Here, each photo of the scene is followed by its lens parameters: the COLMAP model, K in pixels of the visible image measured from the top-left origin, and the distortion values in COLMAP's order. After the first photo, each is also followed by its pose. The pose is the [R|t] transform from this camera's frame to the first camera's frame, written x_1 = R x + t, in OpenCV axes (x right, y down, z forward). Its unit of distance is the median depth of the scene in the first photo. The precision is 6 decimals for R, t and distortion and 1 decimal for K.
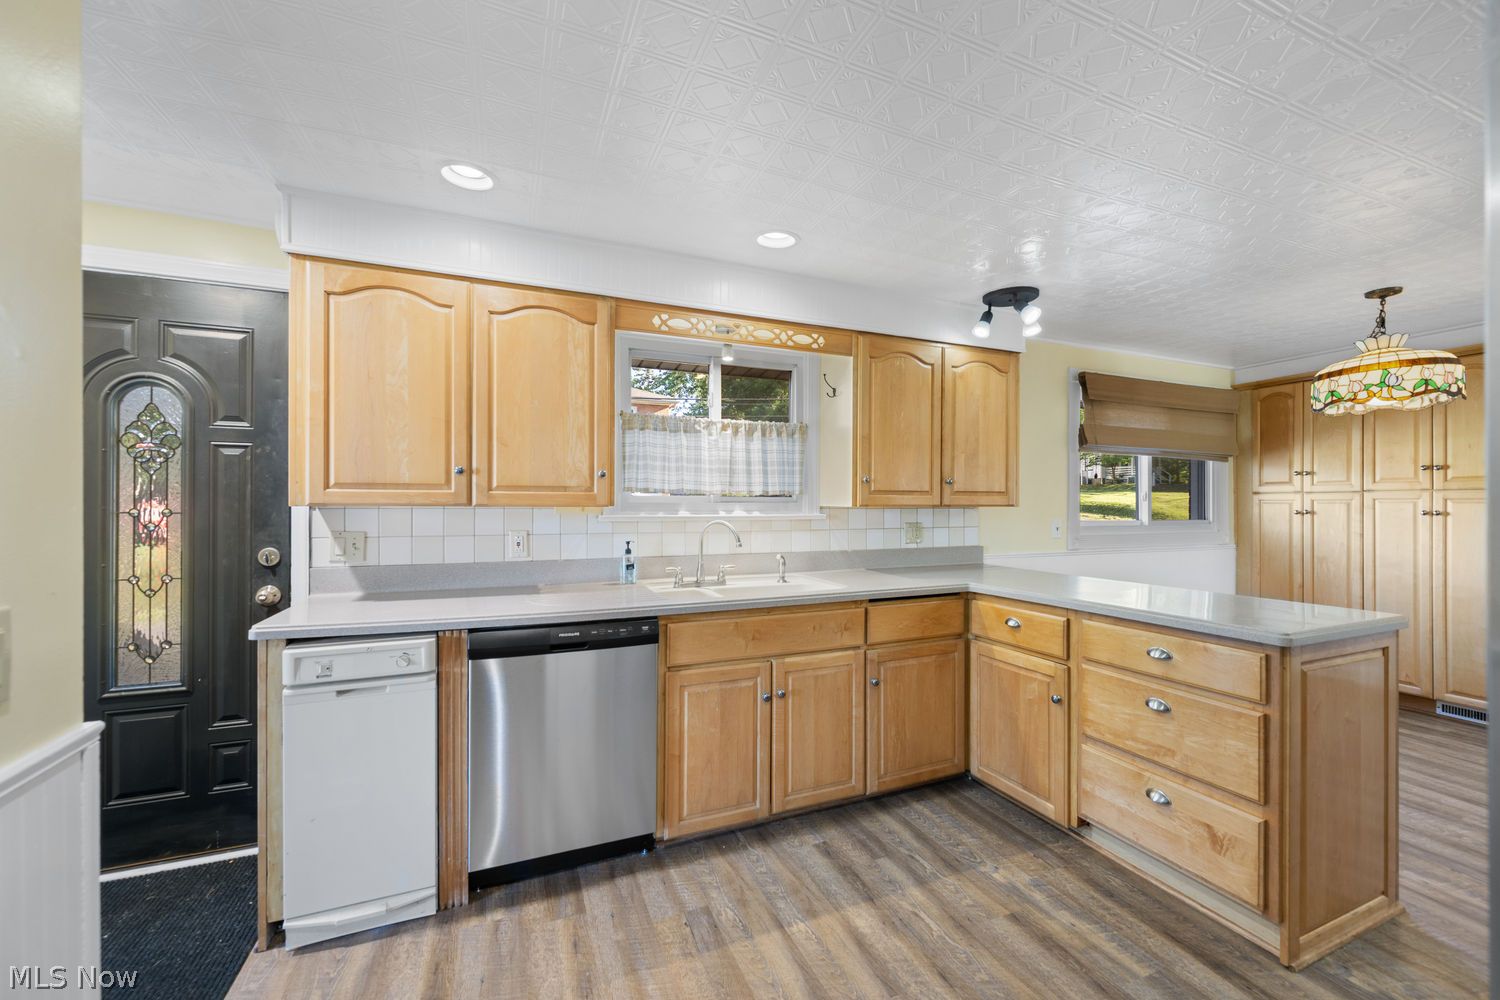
lens RADIAL K [[588.1, 0, 756.1], [0, 588.1, 502.7], [0, 0, 1]] dist [0.002340, -0.000755]
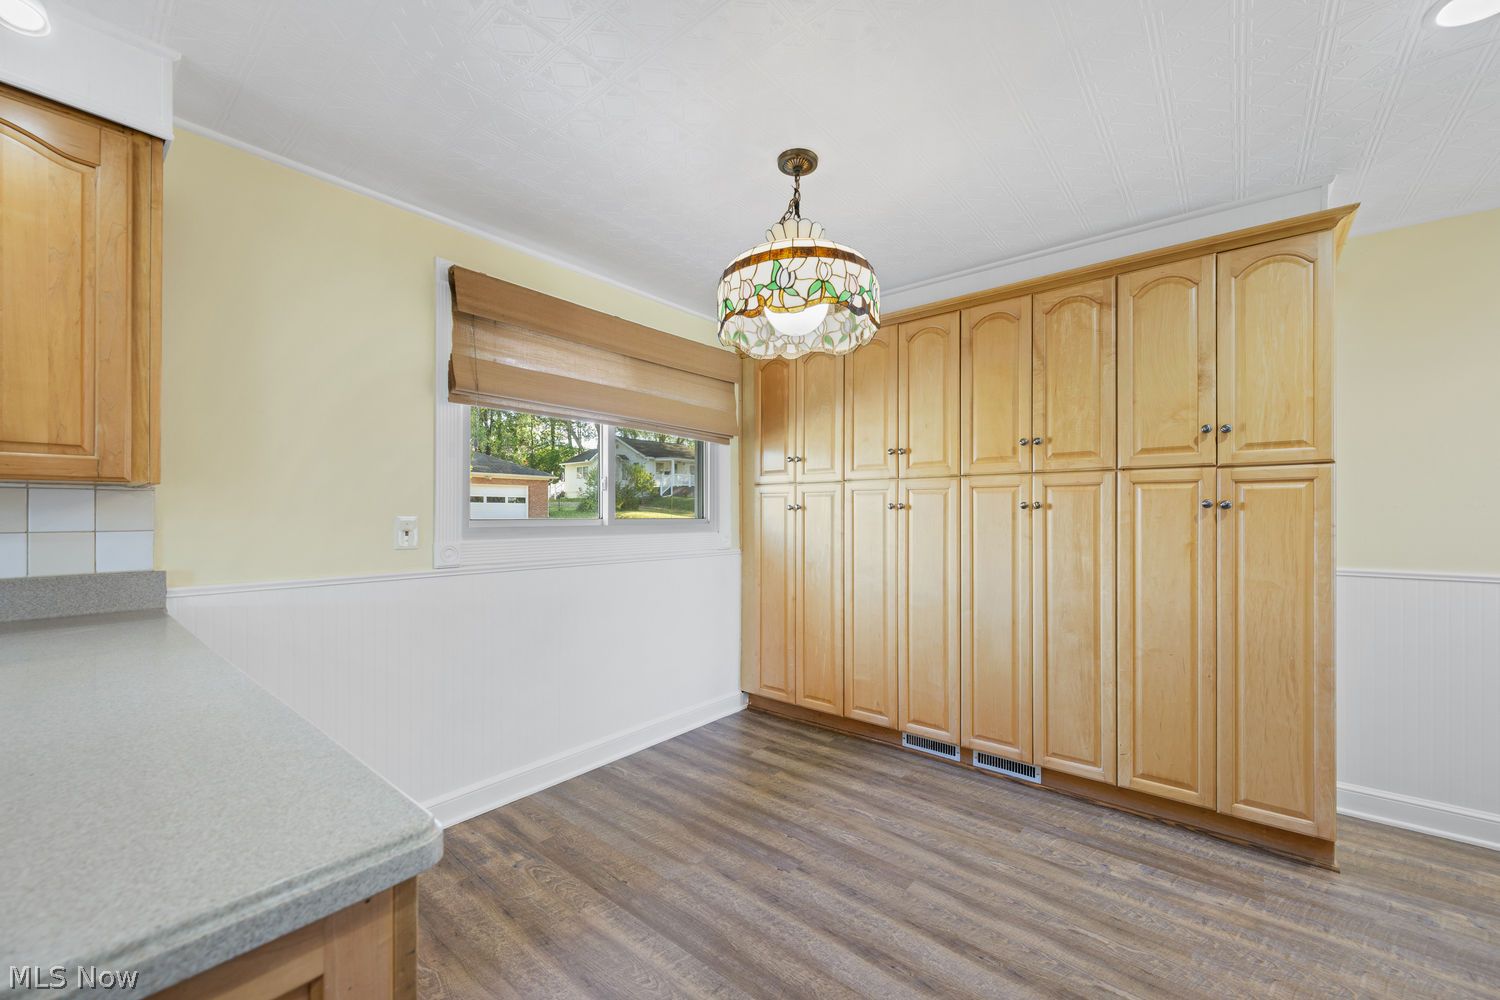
lens RADIAL K [[588.1, 0, 751.7], [0, 588.1, 510.5], [0, 0, 1]] dist [0.002340, -0.000755]
pose [[0.886895, 0.001568, 0.461969, 0.750725], [-0.001363, 0.999999, -0.000777, 0.031212], [-0.461969, 0.000060, 0.886896, 0.464756]]
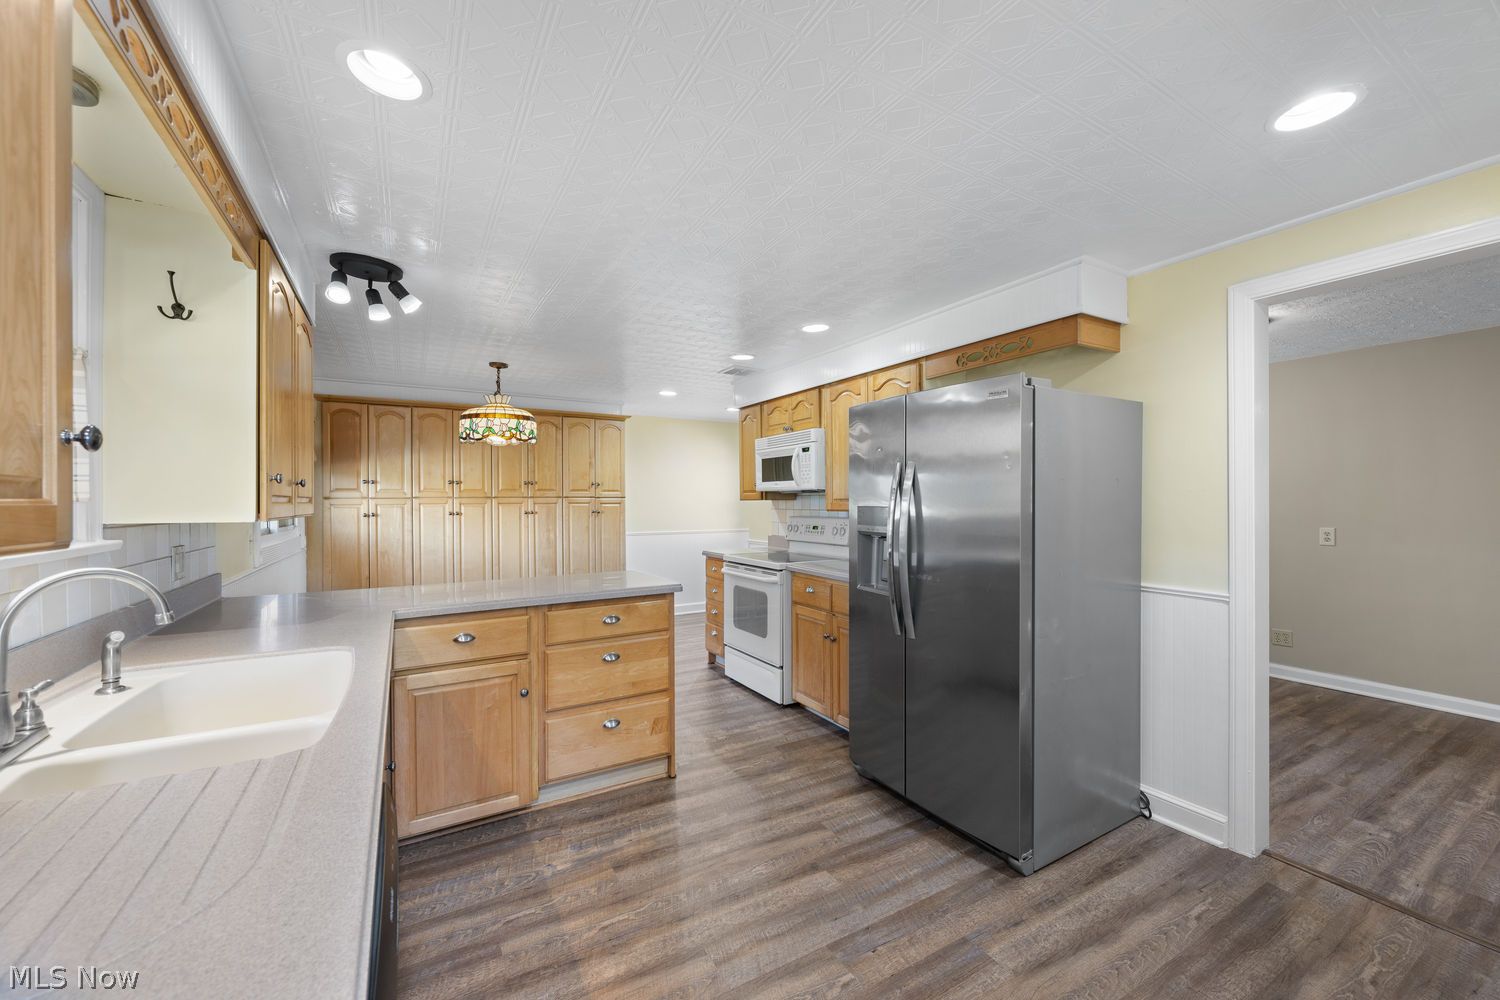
lens RADIAL K [[588.1, 0, 743.8], [0, 588.1, 505.1], [0, 0, 1]] dist [0.002340, -0.000755]
pose [[-0.119767, -0.005937, 0.992784, -0.496711], [0.002893, 0.999976, 0.006329, -0.013163], [-0.992798, 0.003630, -0.119747, 0.593149]]
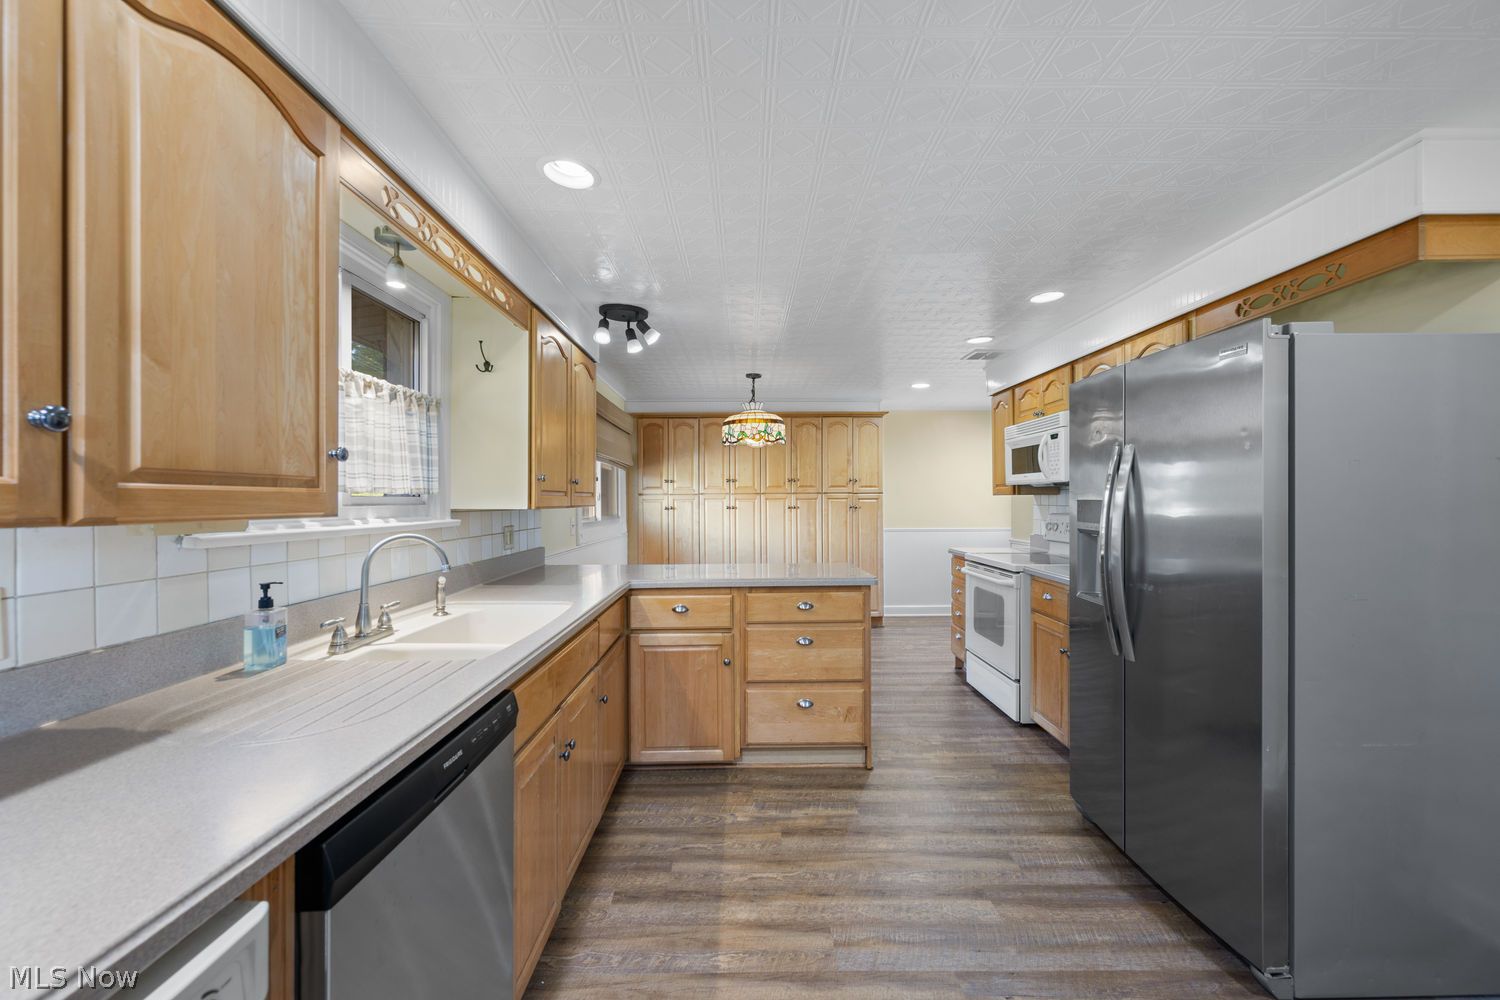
lens RADIAL K [[588.1, 0, 744.8], [0, 588.1, 501.6], [0, 0, 1]] dist [0.002340, -0.000755]
pose [[0.388167, -0.003898, 0.921581, -0.501823], [0.002759, 0.999991, 0.003068, -0.005887], [-0.921585, 0.001352, 0.388175, 0.394512]]
